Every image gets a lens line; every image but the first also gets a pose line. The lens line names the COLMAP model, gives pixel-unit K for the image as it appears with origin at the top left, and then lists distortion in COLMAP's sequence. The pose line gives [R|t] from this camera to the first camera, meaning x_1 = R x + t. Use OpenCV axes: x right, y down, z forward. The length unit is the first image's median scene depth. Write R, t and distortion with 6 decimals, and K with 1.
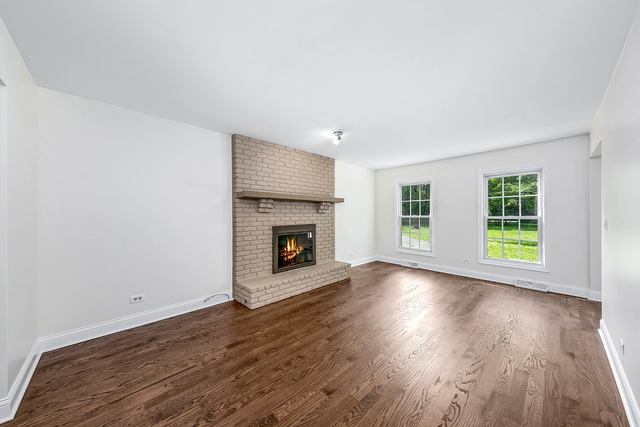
lens RADIAL K [[222.2, 0, 331.3], [0, 222.2, 214.6], [0, 0, 1]] dist [0.012434, -0.000811]
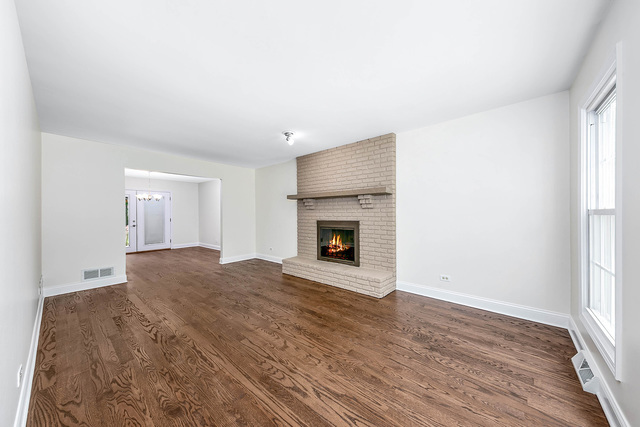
lens RADIAL K [[222.2, 0, 304.7], [0, 222.2, 213.1], [0, 0, 1]] dist [0.012434, -0.000811]
pose [[0.039664, -0.000204, -0.999213, 0.889129], [0.009903, 0.999951, 0.000189, 0.010136], [0.999164, -0.009902, 0.039664, 0.826312]]
